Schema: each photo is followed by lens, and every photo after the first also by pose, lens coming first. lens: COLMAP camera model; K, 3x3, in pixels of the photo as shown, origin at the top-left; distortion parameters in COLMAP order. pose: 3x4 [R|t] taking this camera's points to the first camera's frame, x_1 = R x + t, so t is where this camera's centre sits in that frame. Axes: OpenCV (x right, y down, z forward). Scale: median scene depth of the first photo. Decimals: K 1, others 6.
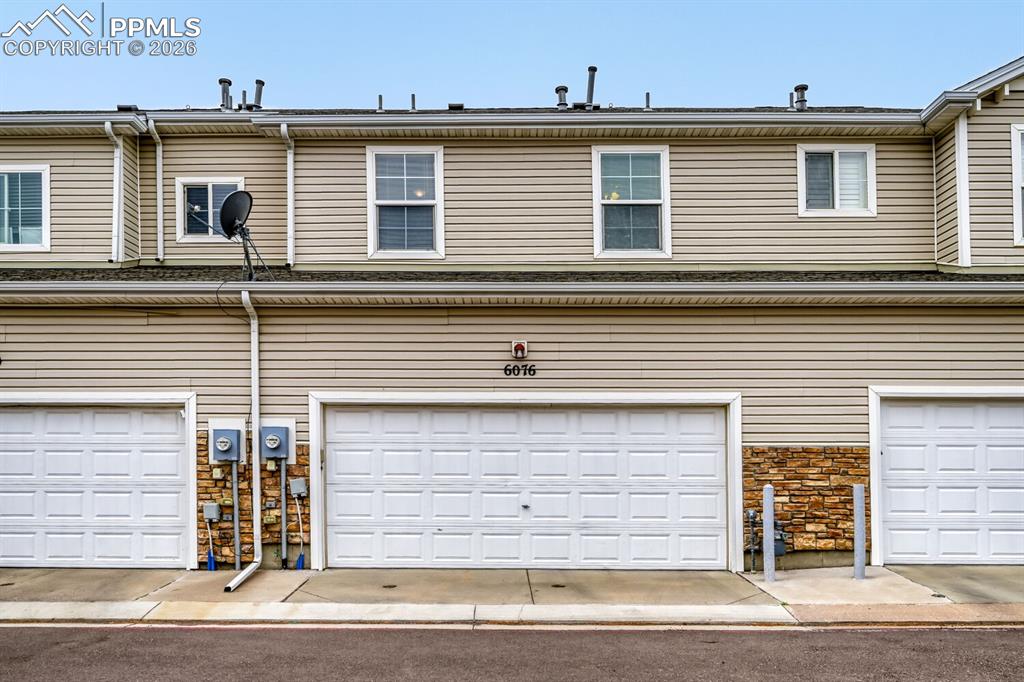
lens RADIAL K [[746.0, 0, 511.4], [0, 746.0, 345.5], [0, 0, 1]] dist [-0.003356, -0.008813]
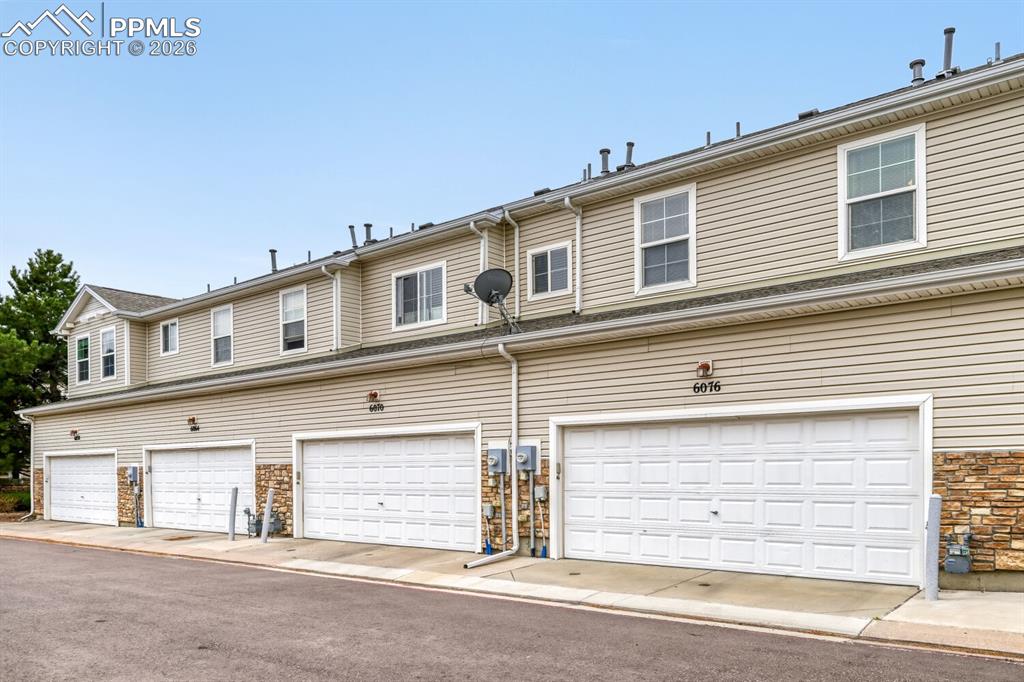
lens RADIAL K [[706.6, 0, 514.2], [0, 706.6, 342.6], [0, 0, 1]] dist [-0.008723, -0.001390]
pose [[0.804404, -0.114722, -0.582900, 0.403440], [0.099816, 0.993328, -0.057753, -0.000407], [0.585637, -0.011725, 0.810489, -0.002953]]
